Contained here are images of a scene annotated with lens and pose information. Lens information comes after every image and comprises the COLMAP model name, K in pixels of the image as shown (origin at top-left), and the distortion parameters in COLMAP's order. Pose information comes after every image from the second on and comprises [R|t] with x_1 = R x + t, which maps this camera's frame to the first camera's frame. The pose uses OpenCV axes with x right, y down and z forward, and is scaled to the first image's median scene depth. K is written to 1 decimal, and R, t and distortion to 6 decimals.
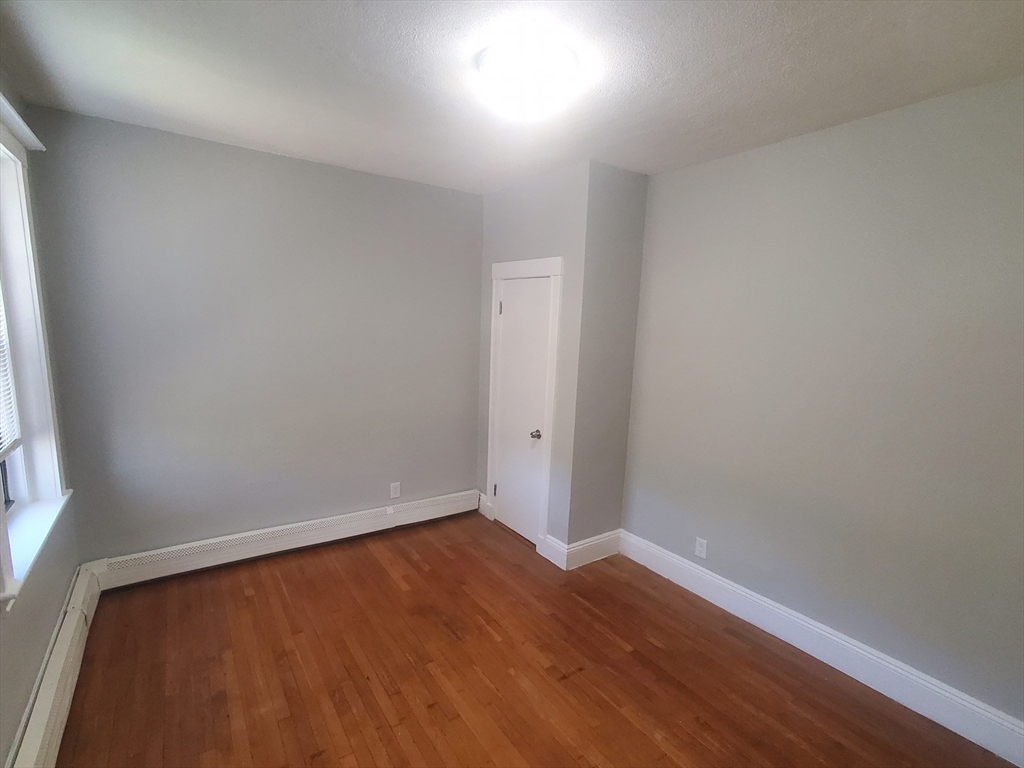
lens RADIAL K [[492.9, 0, 506.3], [0, 492.9, 400.7], [0, 0, 1]] dist [0.009055, -0.000113]
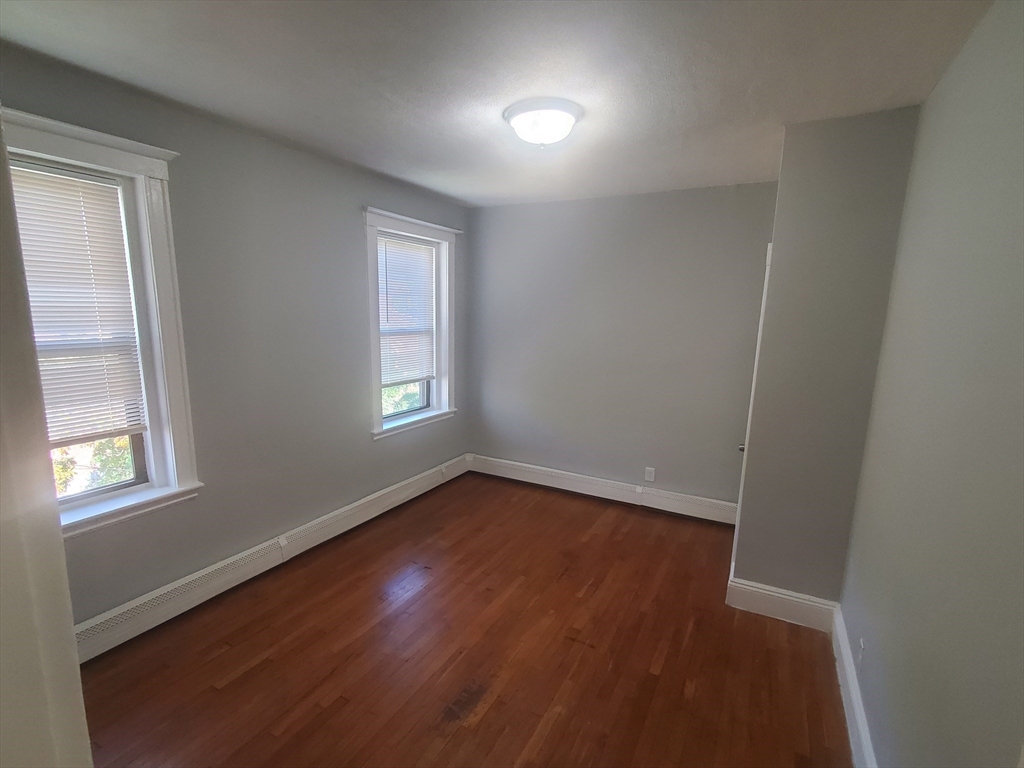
lens RADIAL K [[492.9, 0, 506.3], [0, 492.9, 400.7], [0, 0, 1]] dist [0.009055, -0.000113]
pose [[0.453998, 0.134728, -0.880758, 0.783577], [-0.151570, 0.985772, 0.072664, -0.017085], [0.878016, 0.100508, 0.467959, 0.250956]]
